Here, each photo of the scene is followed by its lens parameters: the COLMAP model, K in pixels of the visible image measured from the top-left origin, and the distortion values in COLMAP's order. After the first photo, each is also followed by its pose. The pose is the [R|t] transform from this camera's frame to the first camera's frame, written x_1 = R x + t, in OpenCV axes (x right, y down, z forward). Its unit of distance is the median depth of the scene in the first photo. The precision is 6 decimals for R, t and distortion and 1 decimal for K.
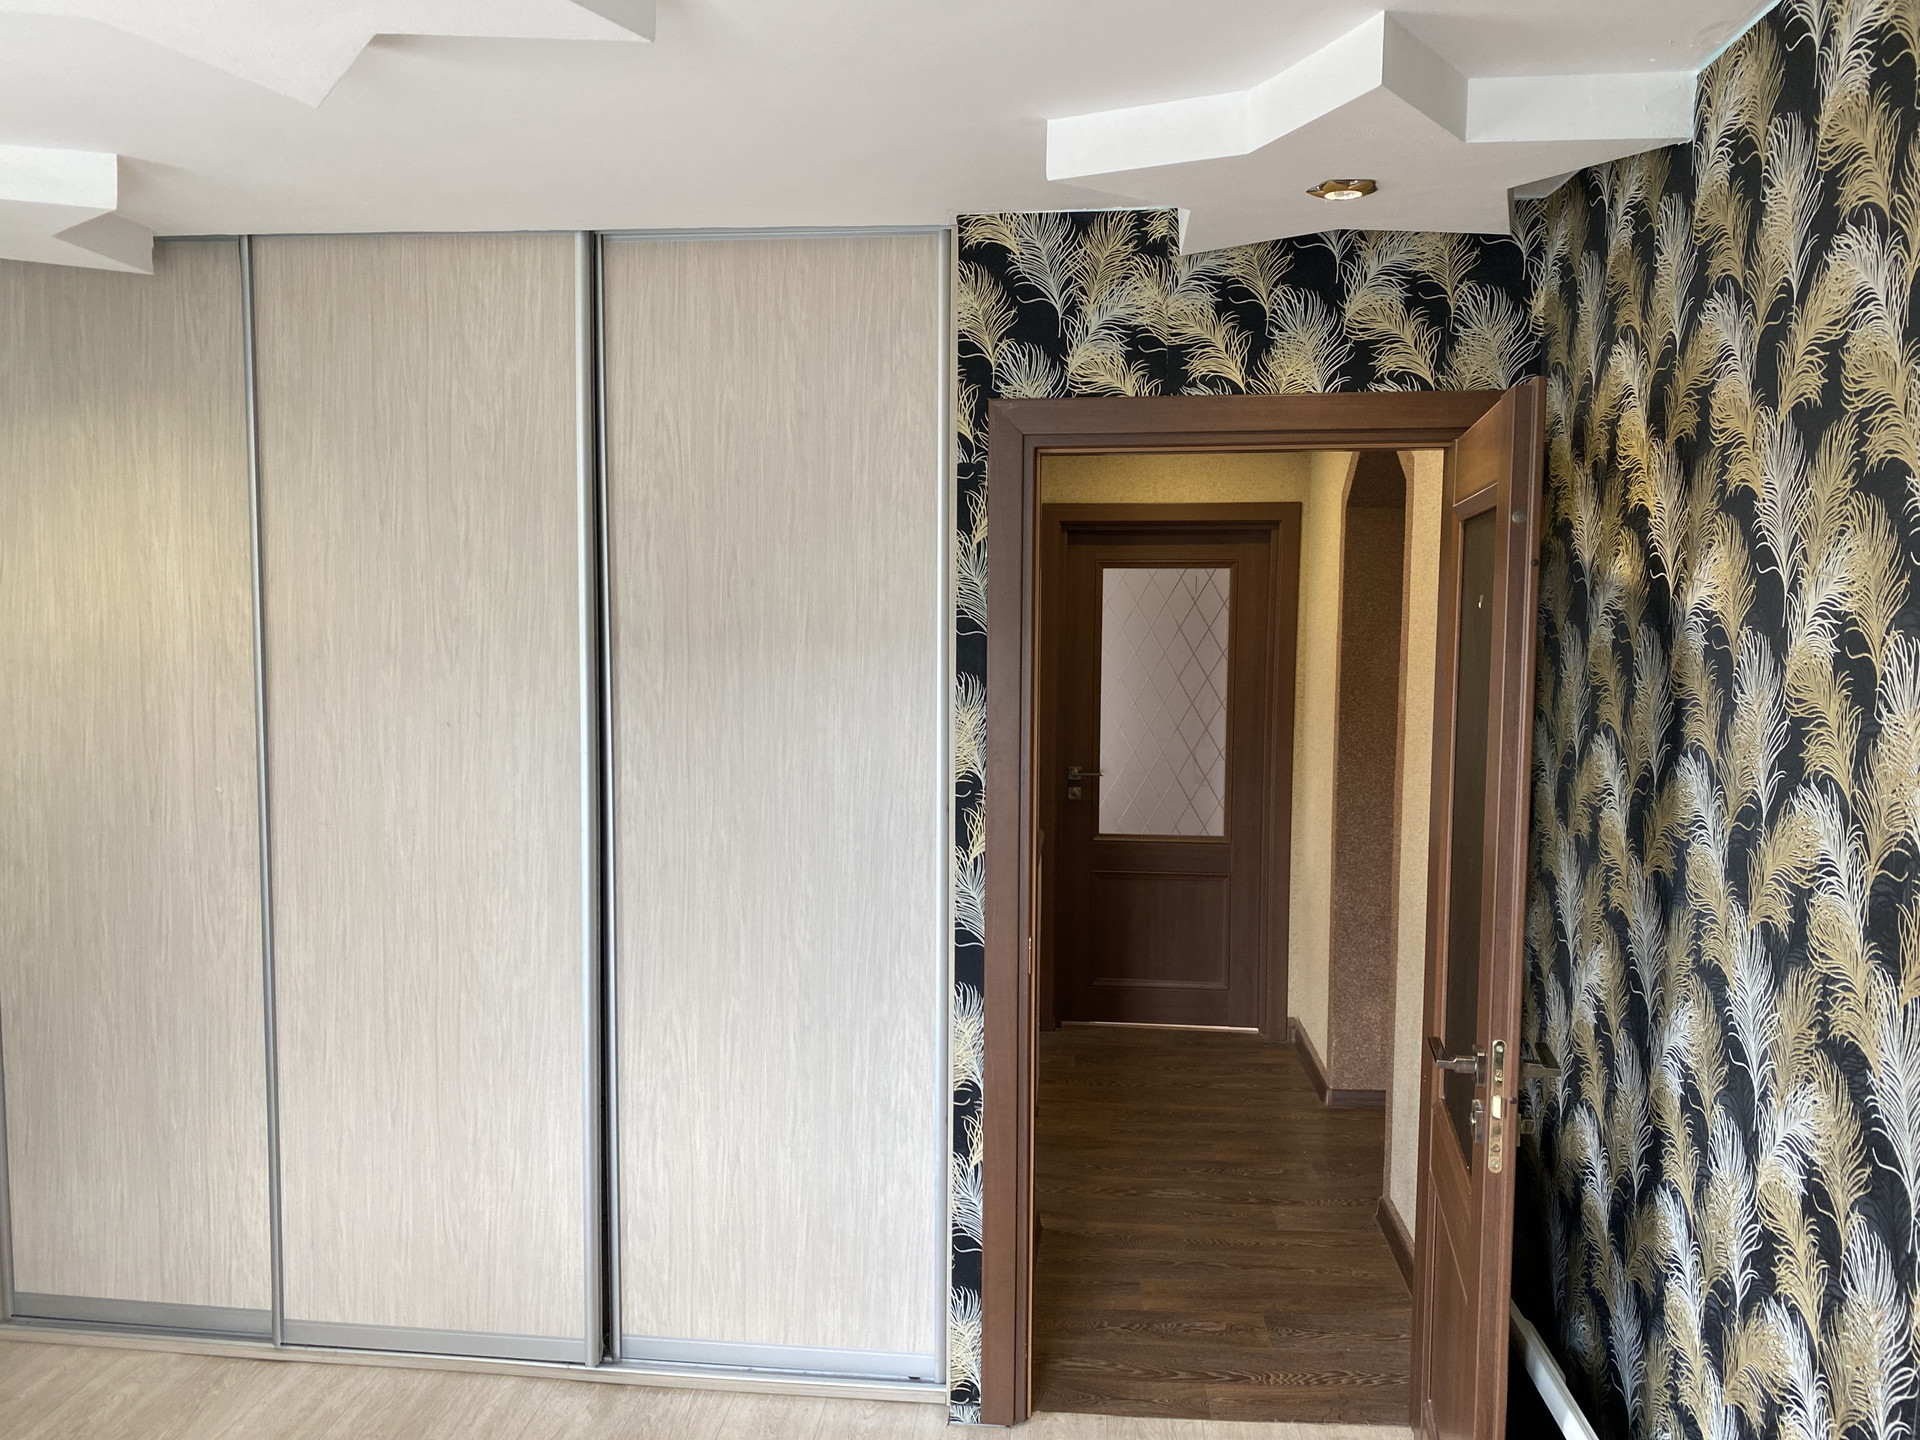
lens RADIAL K [[1430.1, 0, 944.1], [0, 1430.1, 718.4], [0, 0, 1]] dist [0.022463, -0.031063]
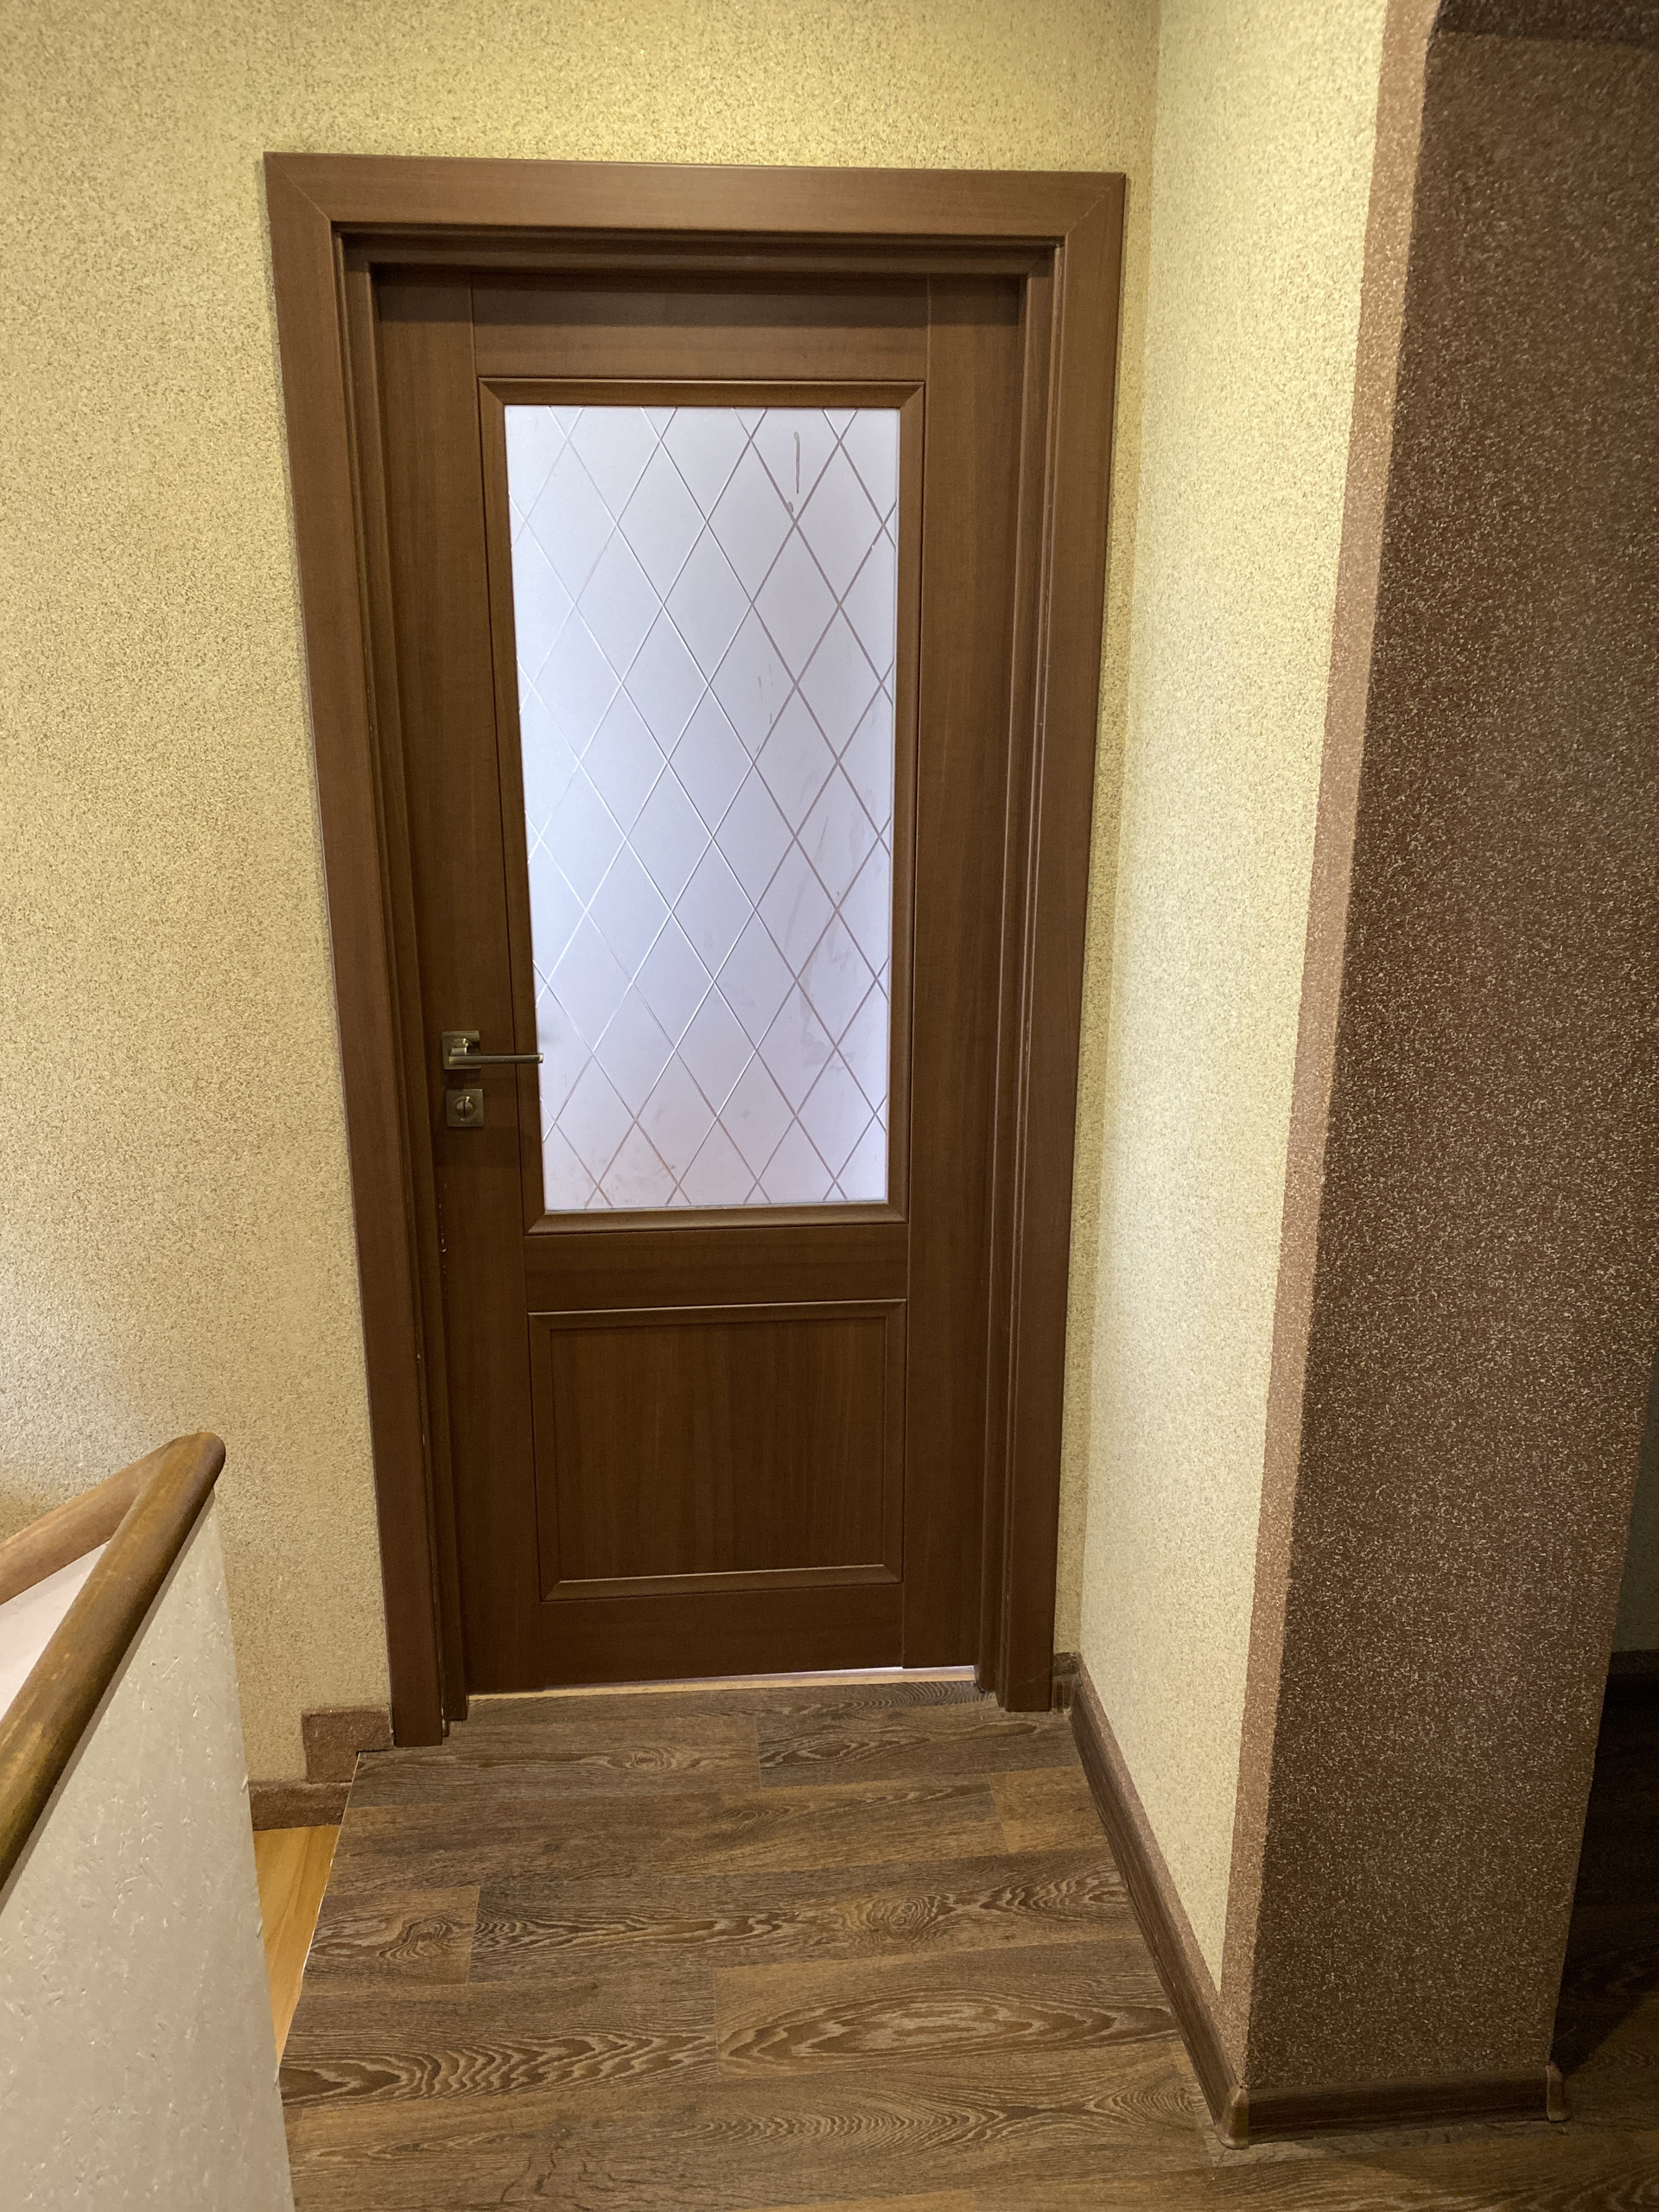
lens RADIAL K [[1647.6, 0, 817.6], [0, 1647.6, 1121.2], [0, 0, 1]] dist [0.022463, -0.031063]
pose [[0.983501, -0.058156, 0.171300, 0.110268], [0.019841, 0.975882, 0.217394, -0.030115], [-0.179811, -0.210409, 0.960935, 0.621022]]
